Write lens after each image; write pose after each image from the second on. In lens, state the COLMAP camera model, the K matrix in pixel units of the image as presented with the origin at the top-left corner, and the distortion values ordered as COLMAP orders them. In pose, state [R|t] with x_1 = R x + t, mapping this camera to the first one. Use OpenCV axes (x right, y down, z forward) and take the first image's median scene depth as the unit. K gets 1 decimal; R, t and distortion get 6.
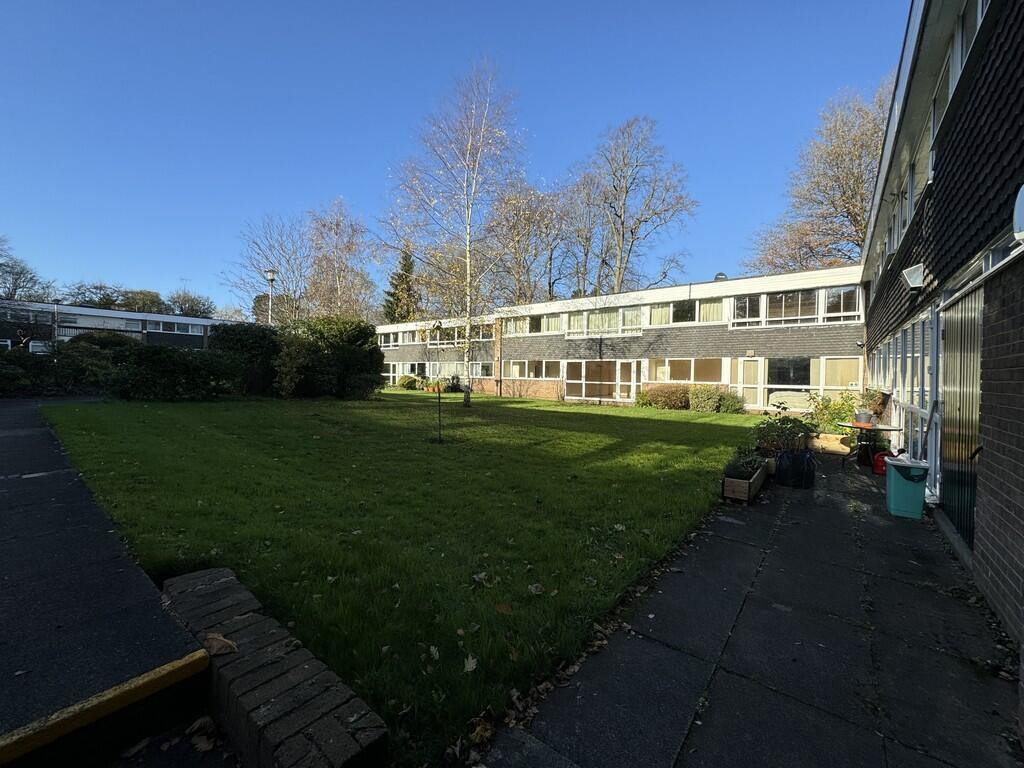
lens RADIAL K [[413.0, 0, 512.0], [0, 413.0, 384.0], [0, 0, 1]] dist [-0.000058, -0.000058]
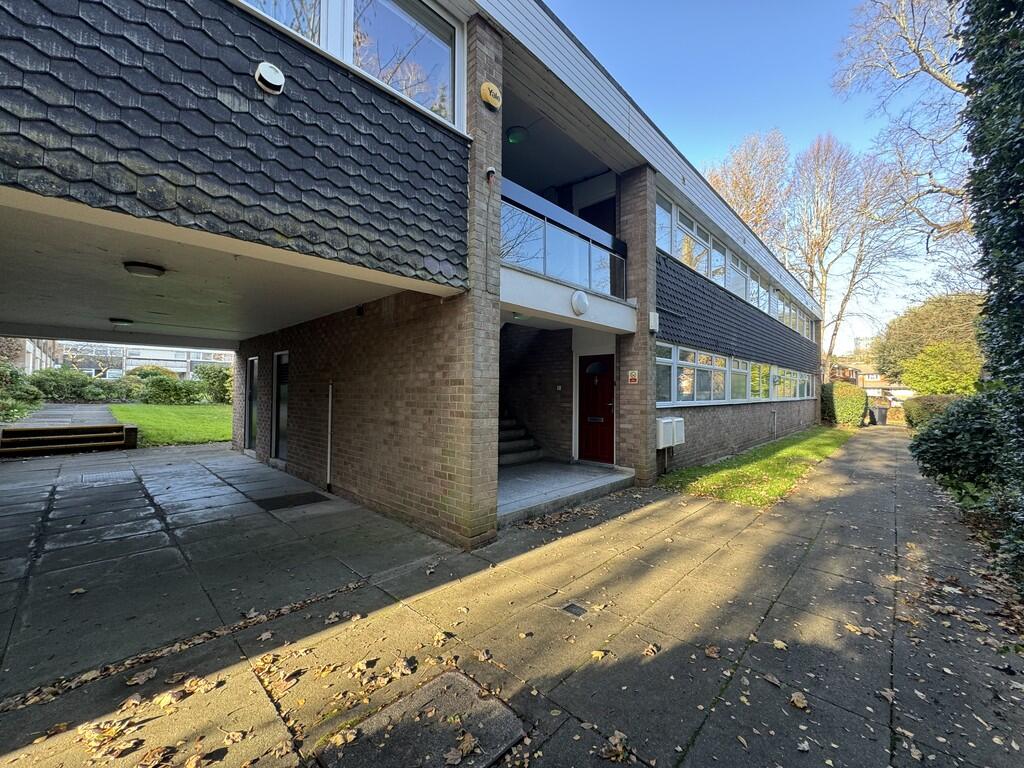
lens RADIAL K [[413.0, 0, 512.0], [0, 413.0, 384.0], [0, 0, 1]] dist [-0.000058, -0.000058]
pose [[0.996208, -0.011241, -0.086280, 0.506600], [0.007652, 0.999096, -0.041817, 0.018382], [0.086672, 0.040998, 0.995393, -0.430275]]
